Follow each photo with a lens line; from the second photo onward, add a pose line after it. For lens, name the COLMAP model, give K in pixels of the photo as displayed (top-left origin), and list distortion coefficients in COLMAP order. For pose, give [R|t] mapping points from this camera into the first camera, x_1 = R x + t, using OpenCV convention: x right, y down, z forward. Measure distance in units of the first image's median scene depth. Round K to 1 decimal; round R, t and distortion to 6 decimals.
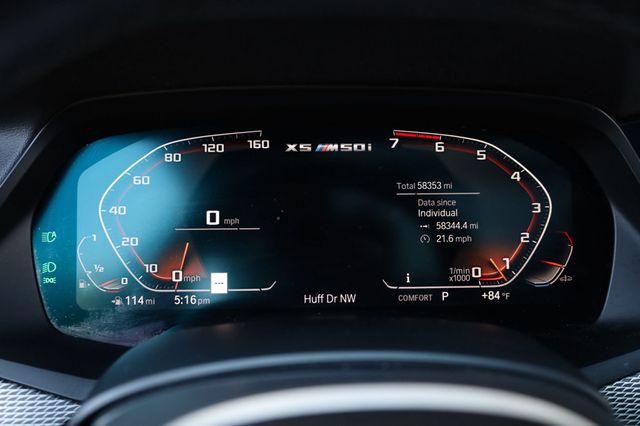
lens RADIAL K [[596.6, 0, 316.1], [0, 596.6, 217.9], [0, 0, 1]] dist [-0.002830, 0.000000]
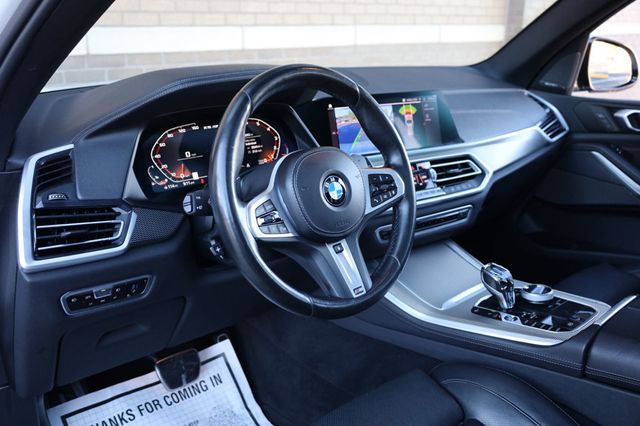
lens RADIAL K [[596.6, 0, 316.6], [0, 596.6, 217.2], [0, 0, 1]] dist [-0.002830, 0.000000]
pose [[0.762882, -0.201390, 0.614372, -1.517452], [0.207701, 0.976219, 0.062096, 0.244029], [-0.612267, 0.080234, 0.786569, -1.615241]]
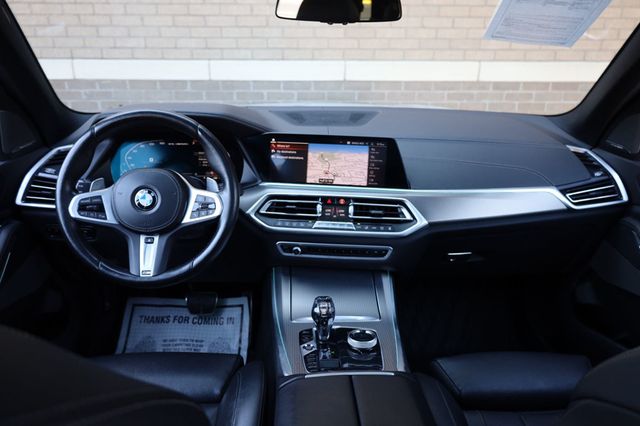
lens RADIAL K [[482.0, 0, 319.7], [0, 482.0, 212.7], [0, 0, 1]] dist [0.013697, 0.002602]
pose [[0.999980, 0.005360, 0.003374, 1.053520], [-0.005385, 0.999958, 0.007389, 0.354419], [-0.003334, -0.007407, 0.999967, -2.560534]]
